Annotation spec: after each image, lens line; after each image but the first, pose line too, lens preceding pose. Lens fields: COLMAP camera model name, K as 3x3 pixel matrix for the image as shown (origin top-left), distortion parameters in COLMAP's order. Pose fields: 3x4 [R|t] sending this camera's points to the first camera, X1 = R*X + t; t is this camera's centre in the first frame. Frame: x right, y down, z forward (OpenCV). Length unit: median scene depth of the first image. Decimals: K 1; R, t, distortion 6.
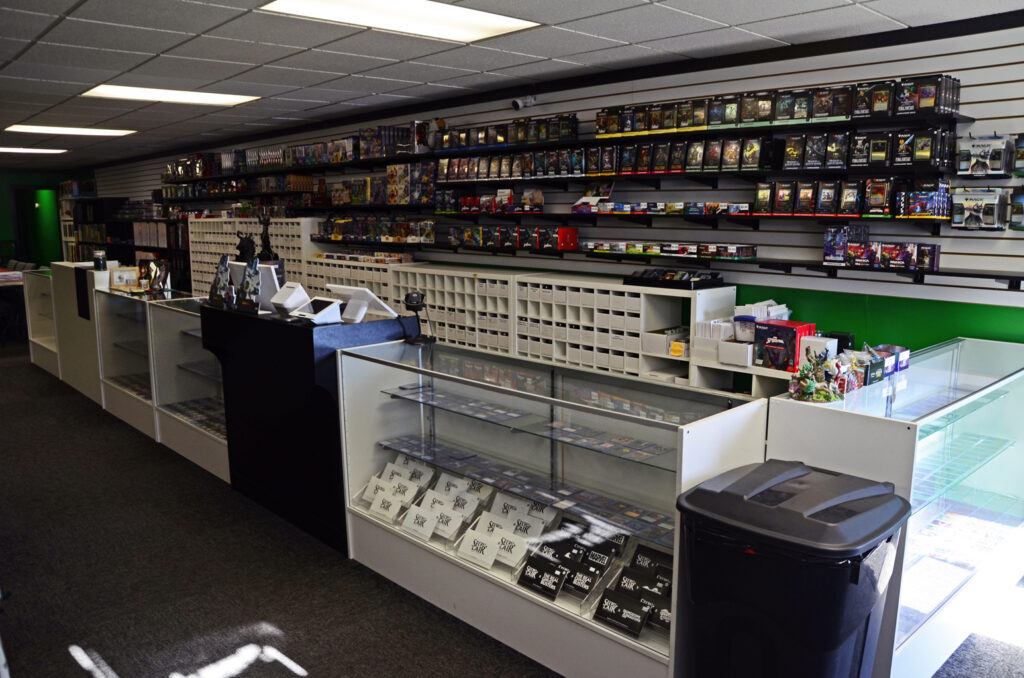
lens RADIAL K [[803.9, 0, 512.6], [0, 803.9, 354.4], [0, 0, 1]] dist [-0.159319, 0.128359]
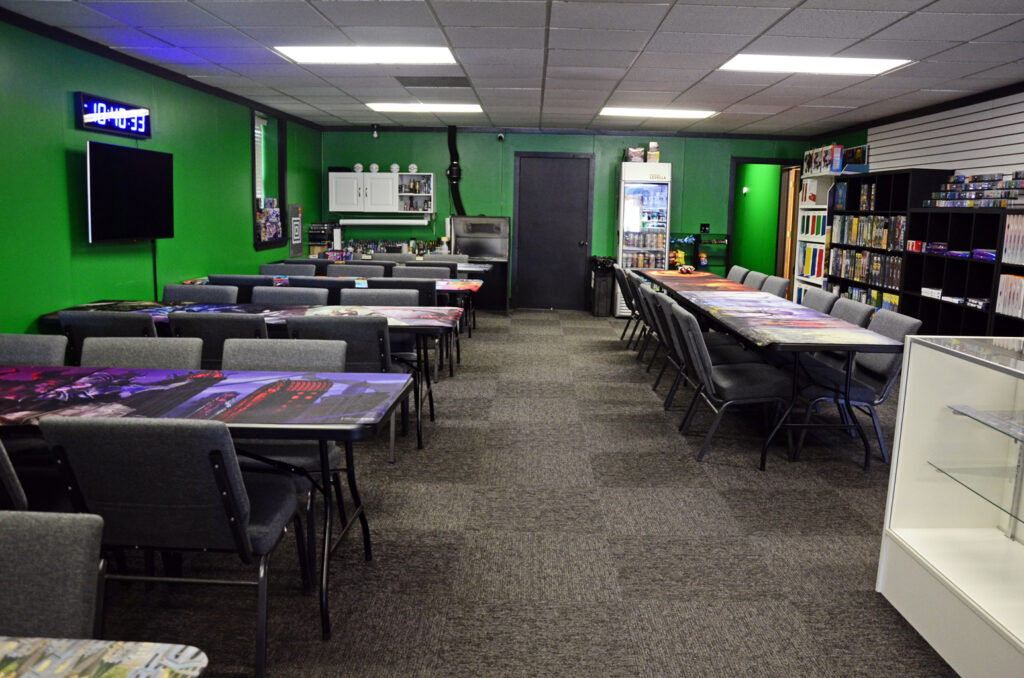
lens RADIAL K [[803.9, 0, 512.6], [0, 803.9, 354.4], [0, 0, 1]] dist [-0.159319, 0.128359]
pose [[0.725412, 0.133909, -0.675163, -0.311128], [-0.134874, 0.989531, 0.051348, -0.055560], [0.674971, 0.053814, 0.735879, 0.368933]]
